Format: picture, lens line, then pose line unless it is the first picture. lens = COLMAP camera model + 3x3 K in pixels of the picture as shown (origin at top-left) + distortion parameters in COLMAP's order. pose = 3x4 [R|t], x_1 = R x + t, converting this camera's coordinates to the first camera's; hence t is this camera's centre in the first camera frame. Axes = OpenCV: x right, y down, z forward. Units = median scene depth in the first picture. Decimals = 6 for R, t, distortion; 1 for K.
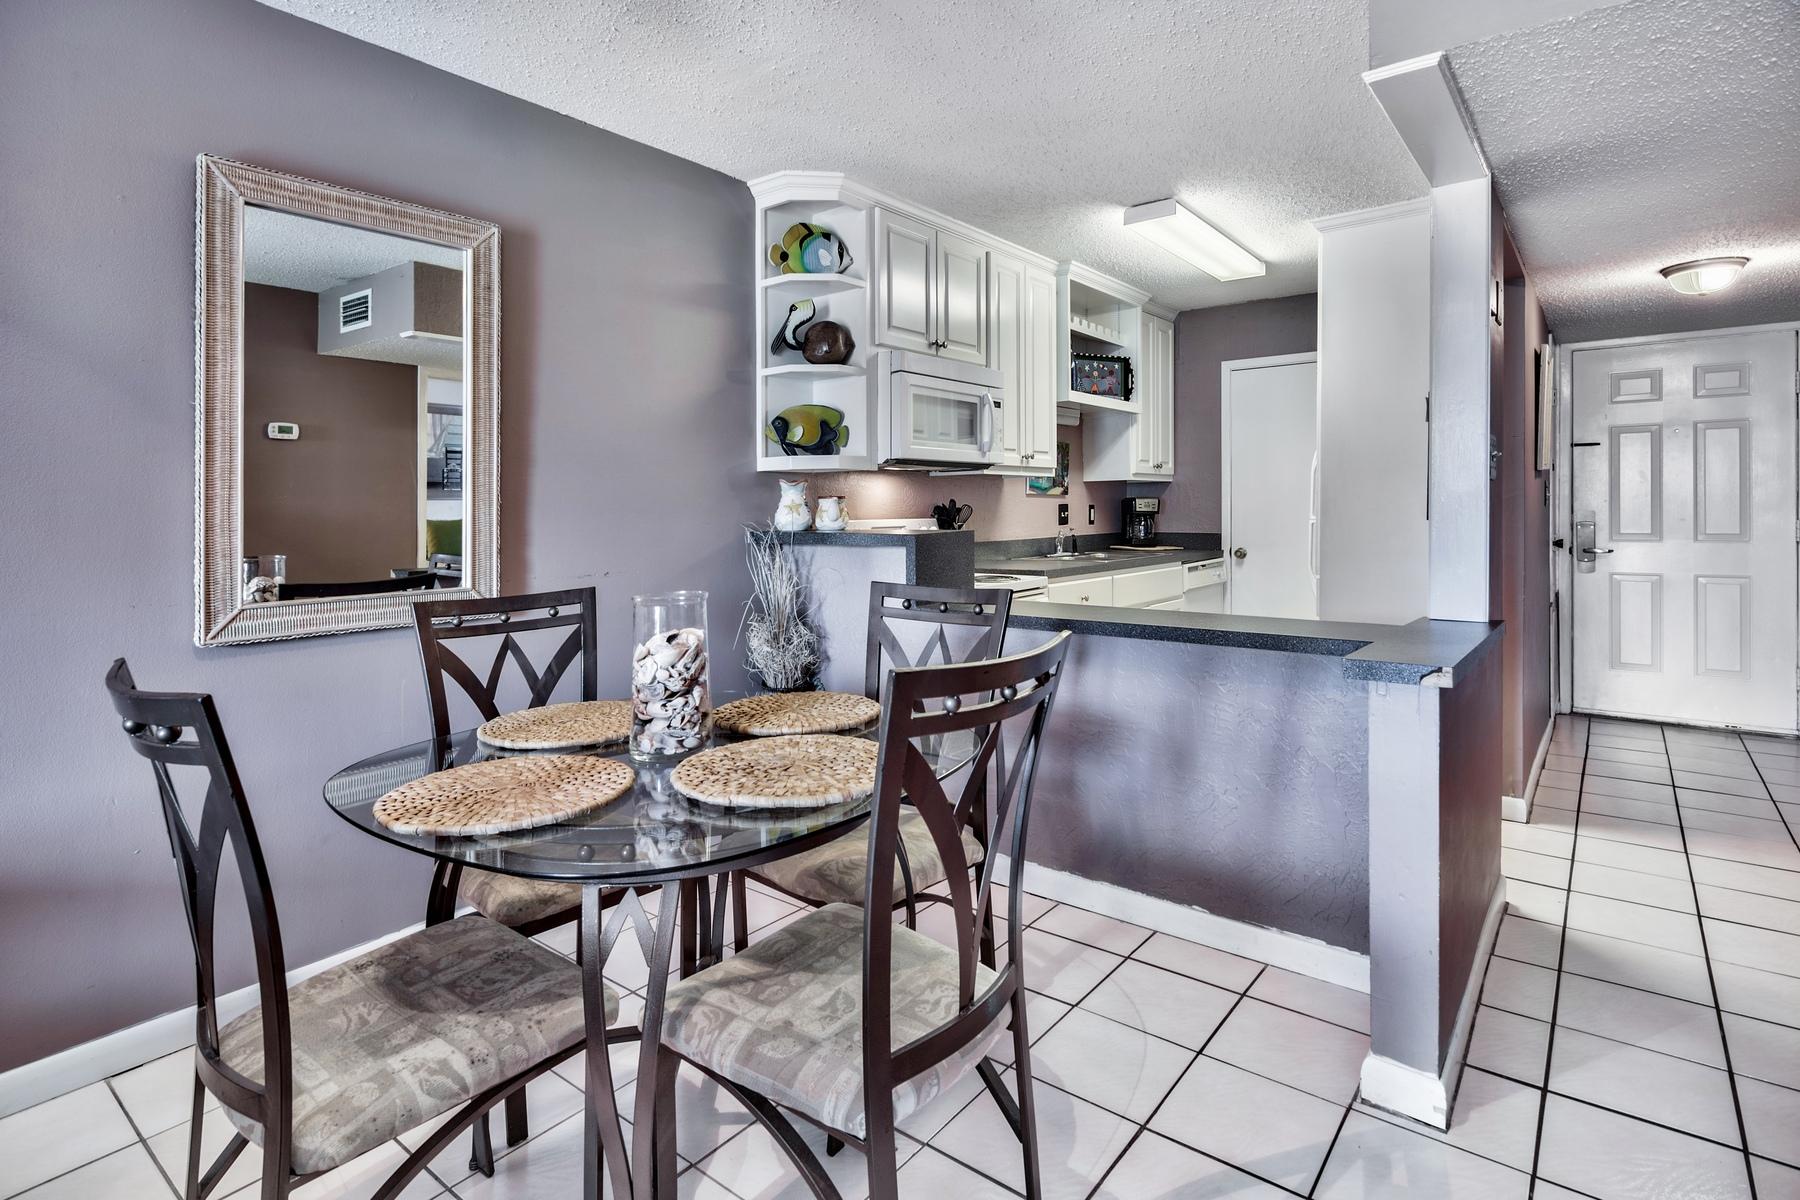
lens RADIAL K [[917.1, 0, 897.0], [0, 917.1, 507.0], [0, 0, 1]] dist [-0.002773, -0.000147]
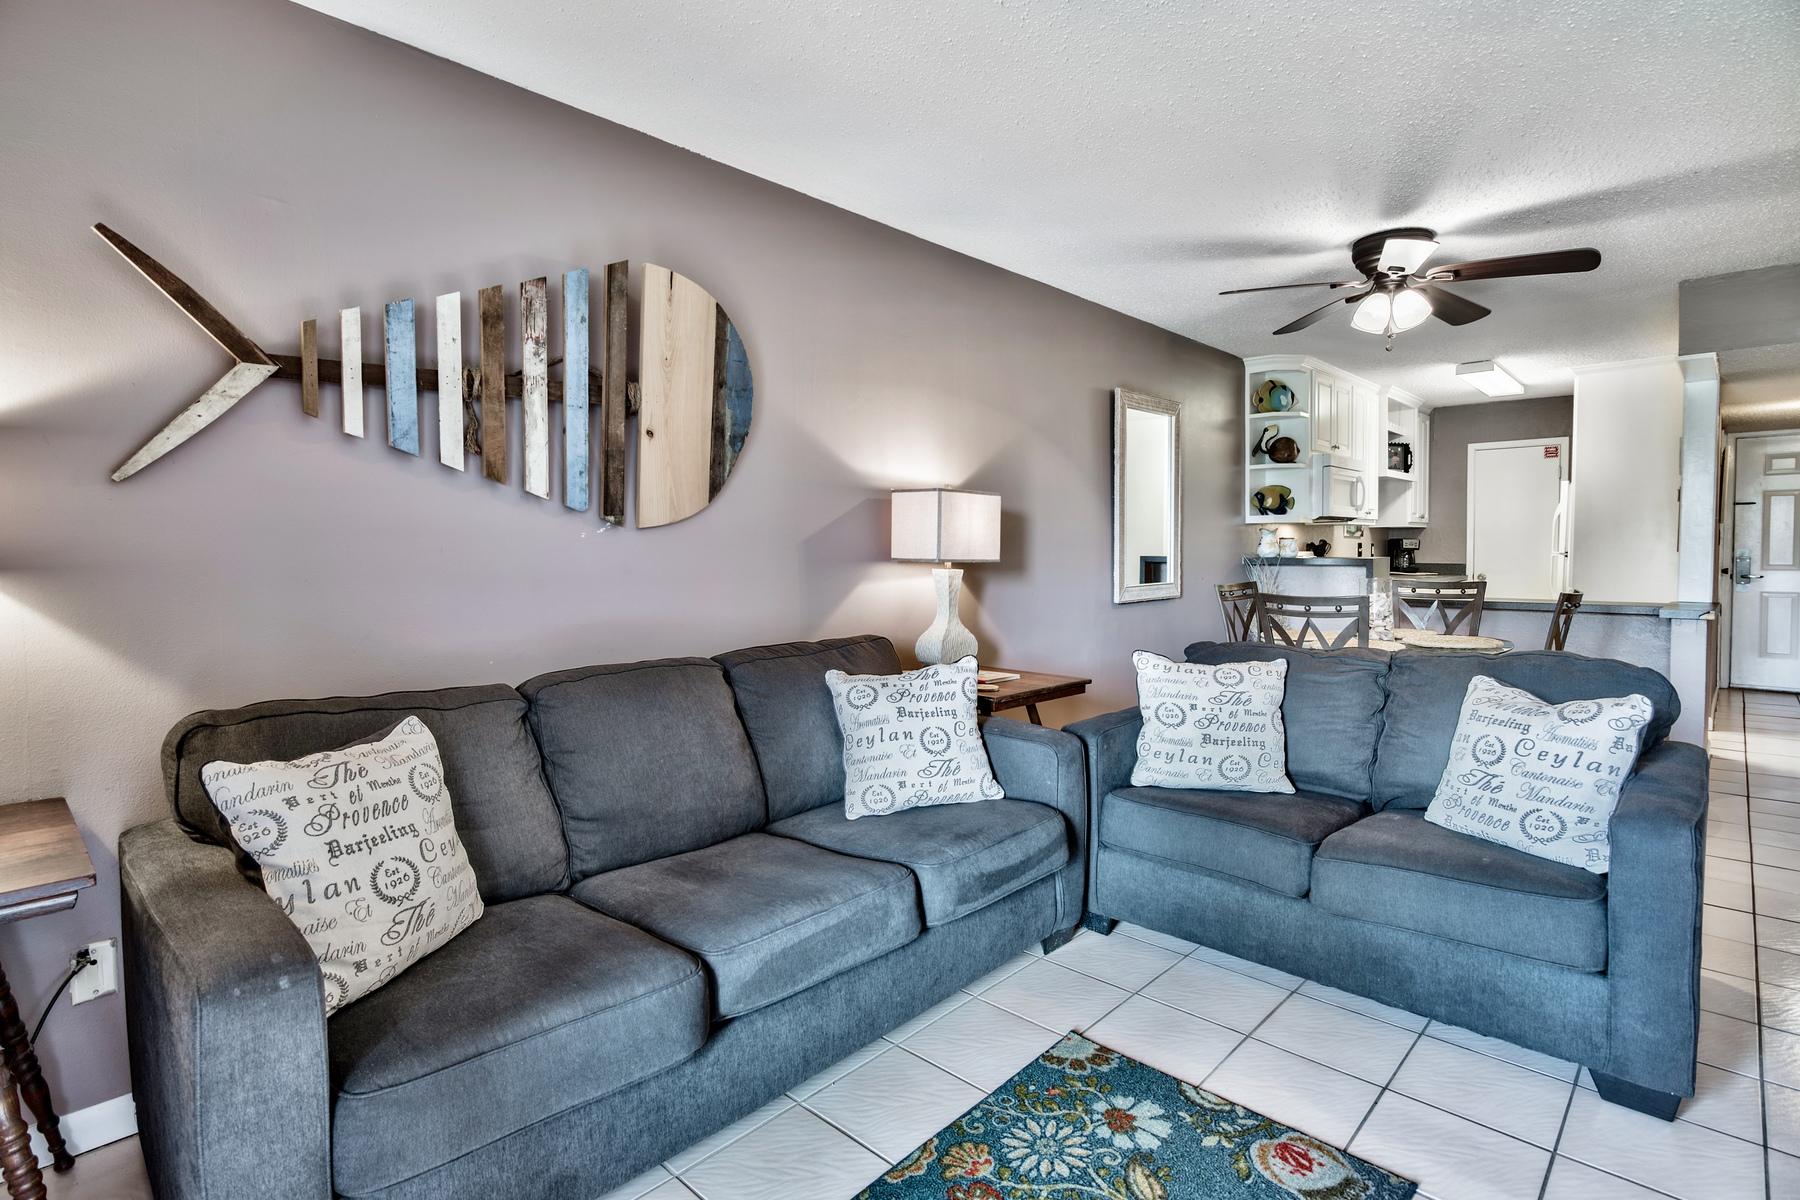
lens RADIAL K [[892.0, 0, 900.8], [0, 892.0, 567.9], [0, 0, 1]] dist [0.002030, 0.000704]
pose [[0.996270, 0.007755, -0.085946, -0.454517], [-0.005419, 0.999610, 0.027382, 0.001958], [0.086125, -0.026814, 0.995923, -0.524828]]
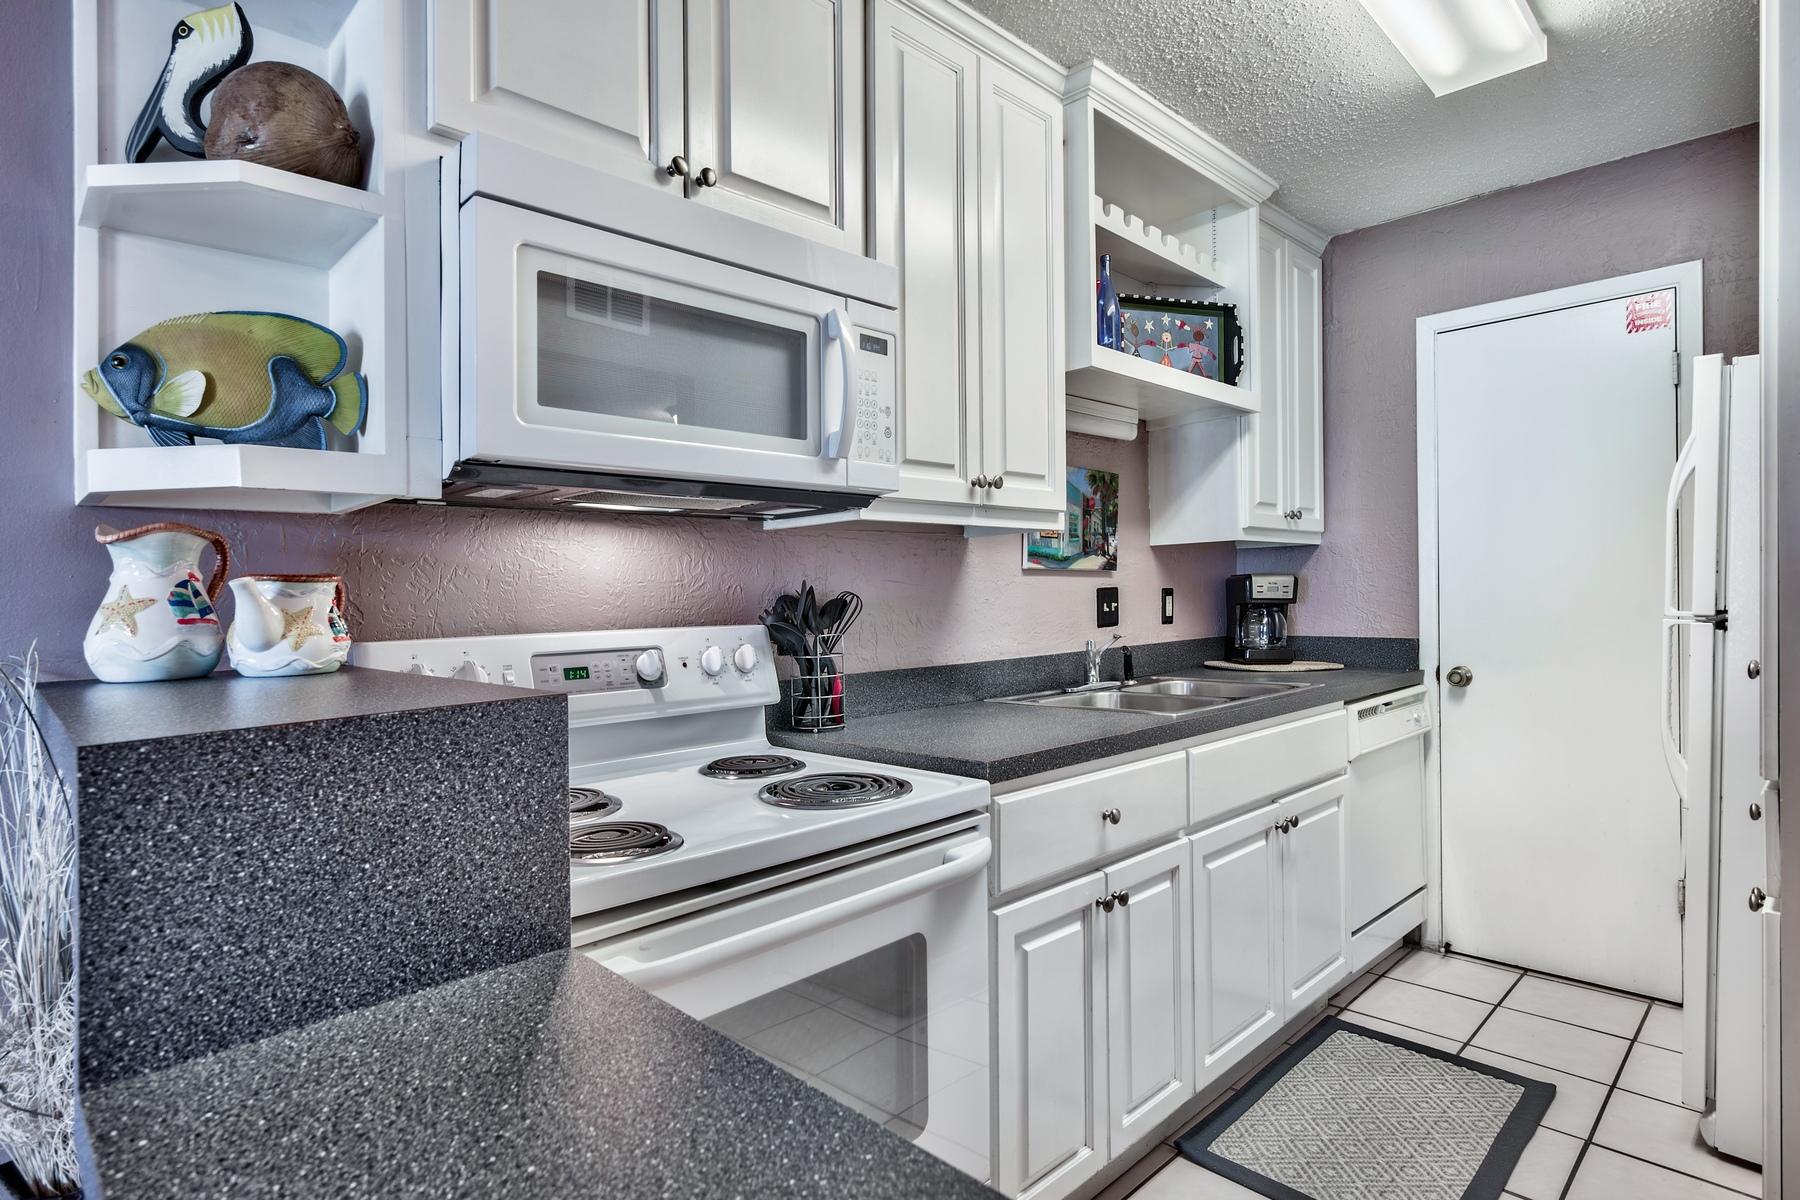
lens RADIAL K [[929.0, 0, 900.0], [0, 929.0, 600.0], [0, 0, 1]] dist [0.001172, 0.000082]
pose [[0.991996, -0.010406, -0.125836, 0.135936], [0.011473, 0.999904, 0.007758, -0.001578], [0.125743, -0.009139, 0.992021, 0.472337]]
